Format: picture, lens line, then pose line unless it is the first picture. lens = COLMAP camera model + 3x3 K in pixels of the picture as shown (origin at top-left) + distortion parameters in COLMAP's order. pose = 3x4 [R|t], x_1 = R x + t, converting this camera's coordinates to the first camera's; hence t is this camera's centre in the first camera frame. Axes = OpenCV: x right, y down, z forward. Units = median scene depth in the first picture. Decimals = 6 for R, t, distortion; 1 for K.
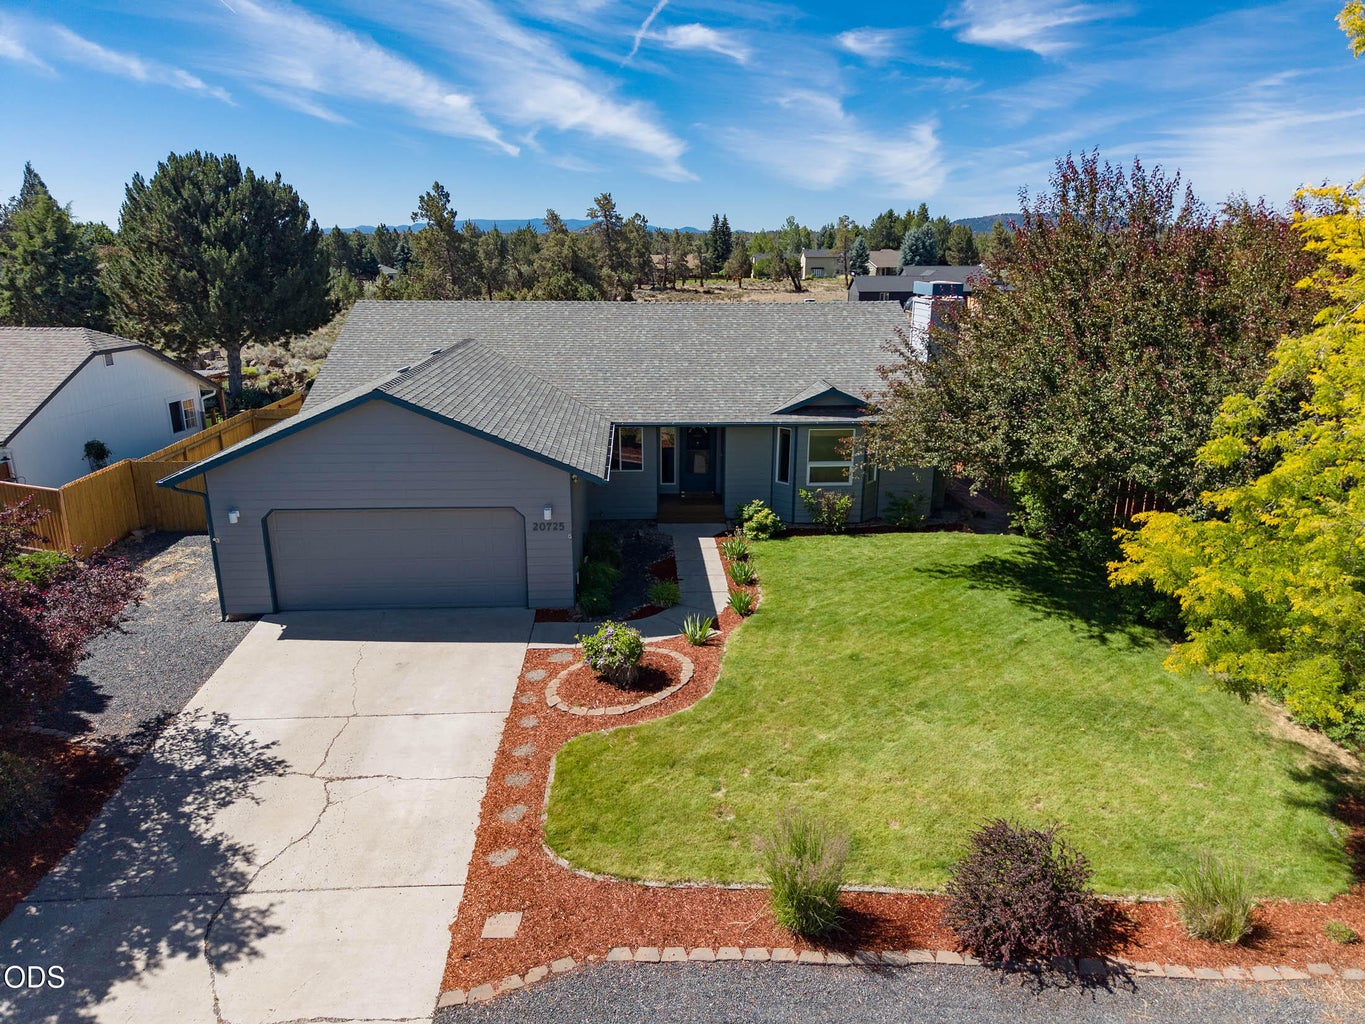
lens RADIAL K [[909.1, 0, 682.5], [0, 909.1, 512.0], [0, 0, 1]] dist [0.058037, -0.073887]
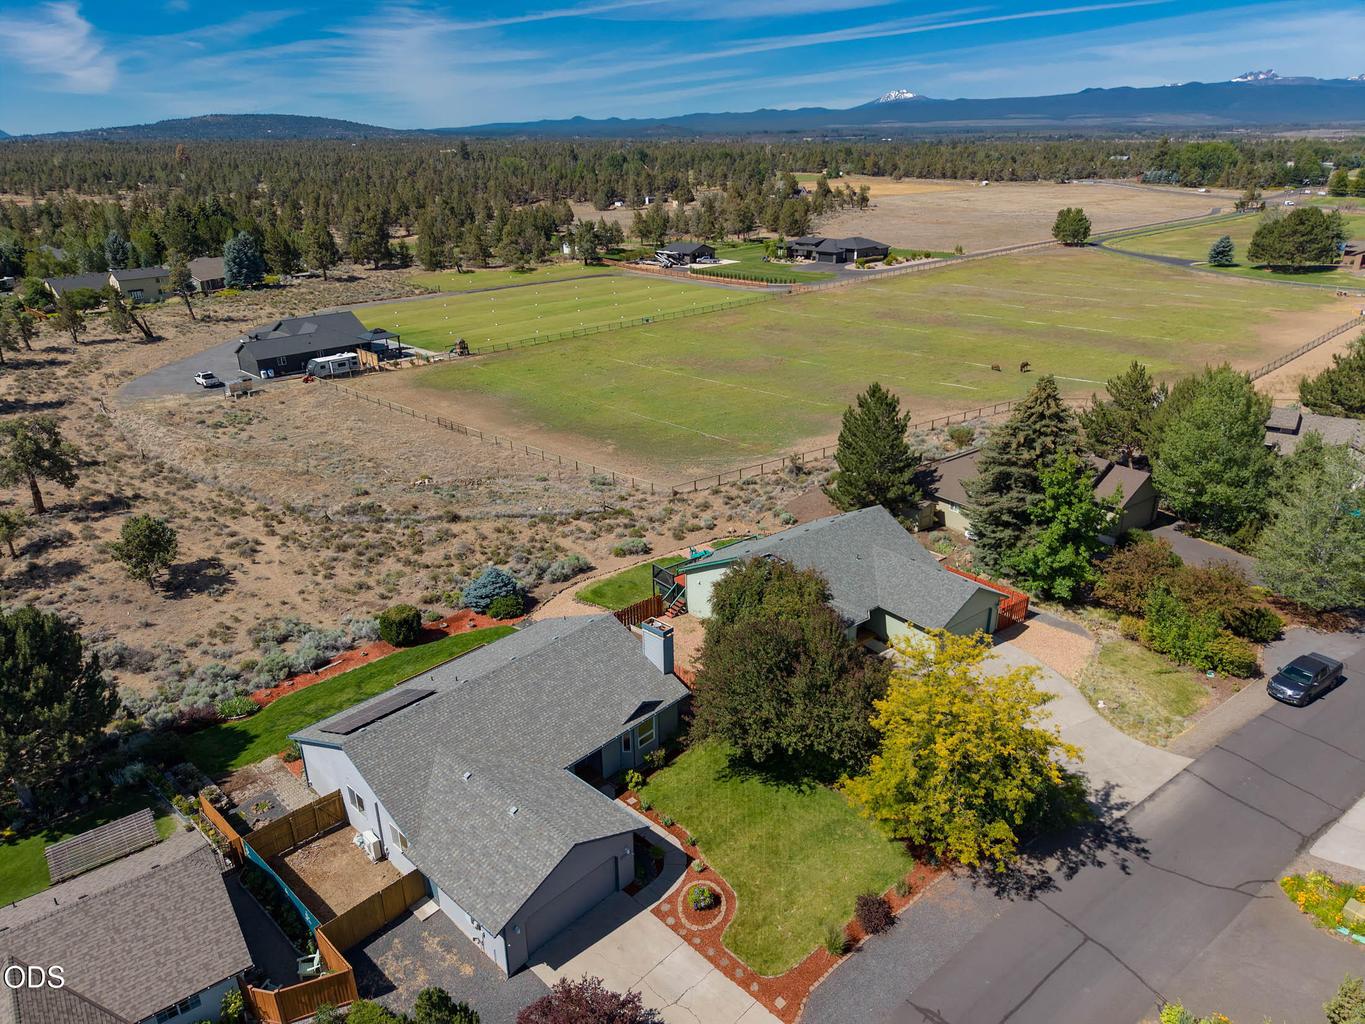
lens RADIAL K [[912.0, 0, 682.5], [0, 912.0, 512.0], [0, 0, 1]] dist [0.026194, -0.023258]
pose [[0.723027, -0.270284, 0.635750, -1.151458], [0.207813, 0.962755, 0.172965, -1.063635], [-0.658821, 0.007059, 0.752267, -0.722200]]
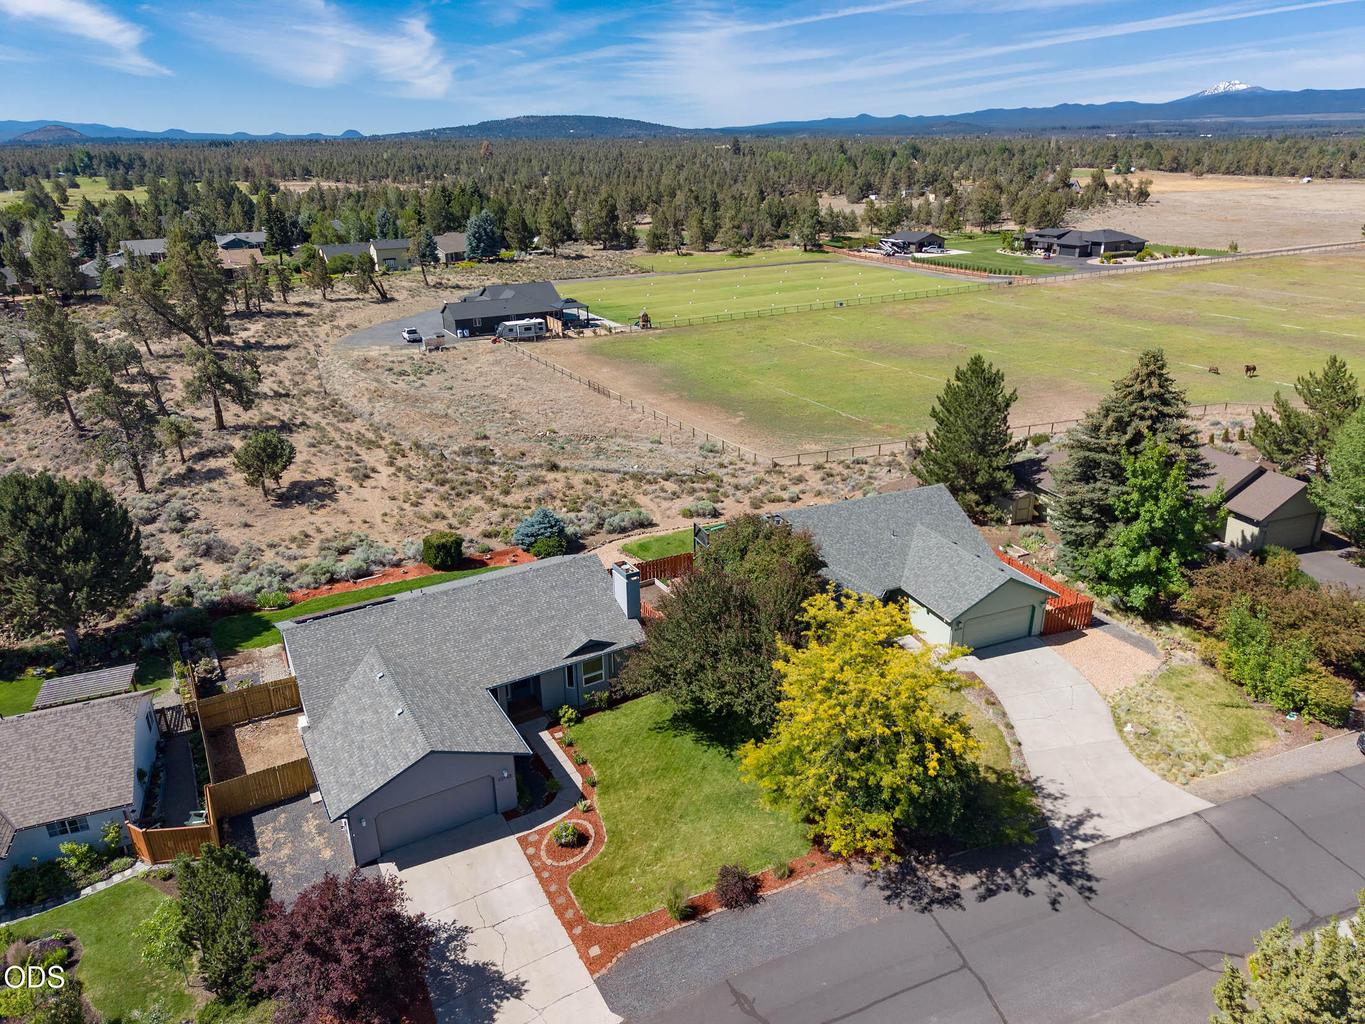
lens RADIAL K [[912.0, 0, 682.5], [0, 912.0, 512.0], [0, 0, 1]] dist [0.026194, -0.023258]
pose [[0.887665, -0.185579, 0.421440, -0.534340], [0.144619, 0.981241, 0.127479, -0.767933], [-0.437192, -0.052210, 0.897852, -1.044601]]
